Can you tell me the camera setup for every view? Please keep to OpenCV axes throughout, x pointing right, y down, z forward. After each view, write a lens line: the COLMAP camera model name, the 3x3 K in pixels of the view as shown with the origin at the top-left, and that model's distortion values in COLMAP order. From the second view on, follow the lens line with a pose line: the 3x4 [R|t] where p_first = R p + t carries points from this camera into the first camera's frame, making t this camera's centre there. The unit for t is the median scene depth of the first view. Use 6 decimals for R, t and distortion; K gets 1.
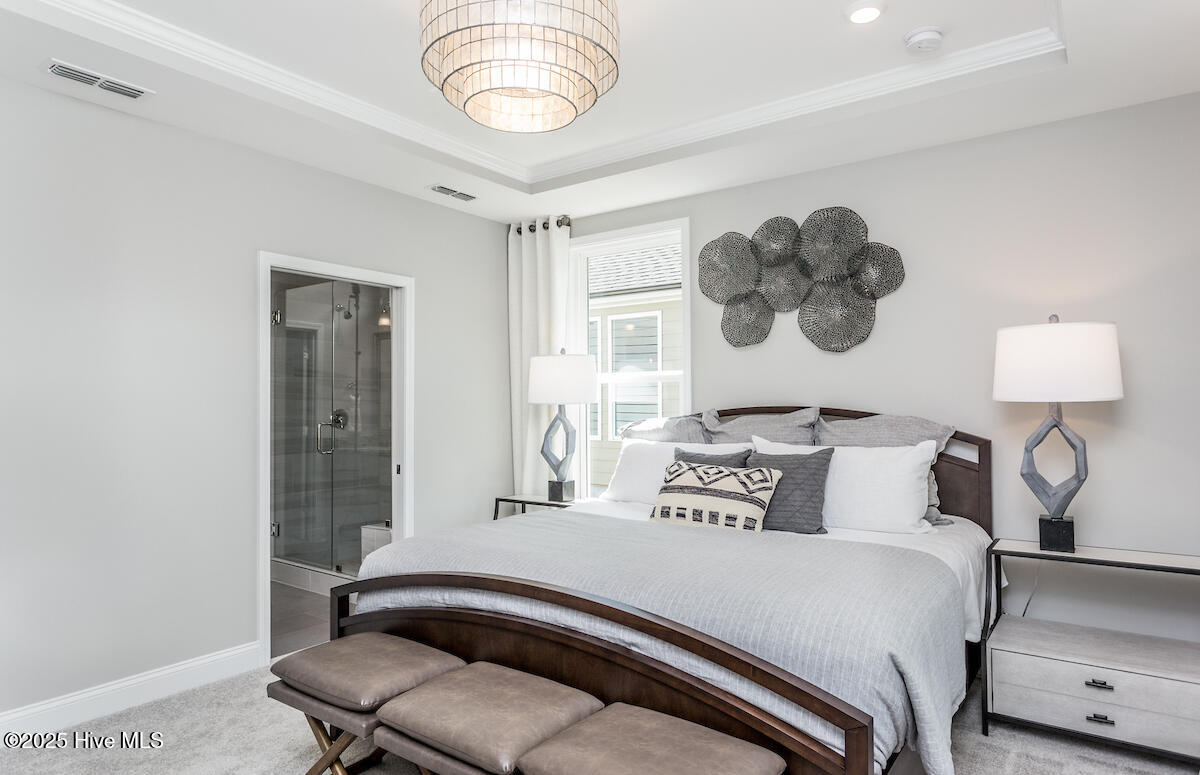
lens RADIAL K [[708.3, 0, 600.0], [0, 708.3, 387.5], [0, 0, 1]] dist [0.012884, 0.000476]
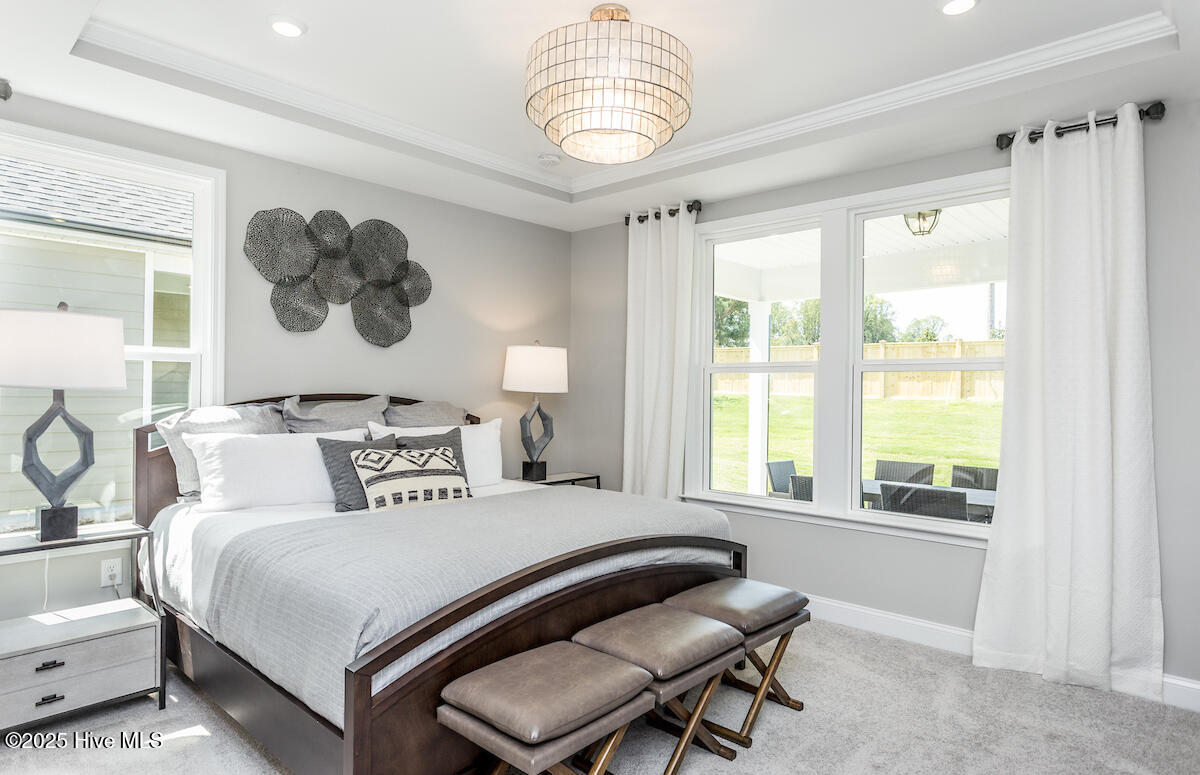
lens RADIAL K [[680.0, 0, 600.0], [0, 680.0, 387.5], [0, 0, 1]] dist [-0.000874, -0.000138]
pose [[0.110141, 0.011730, 0.993847, -0.746142], [-0.032096, 0.999451, -0.008239, 0.014026], [-0.993398, -0.030991, 0.110457, 0.539491]]
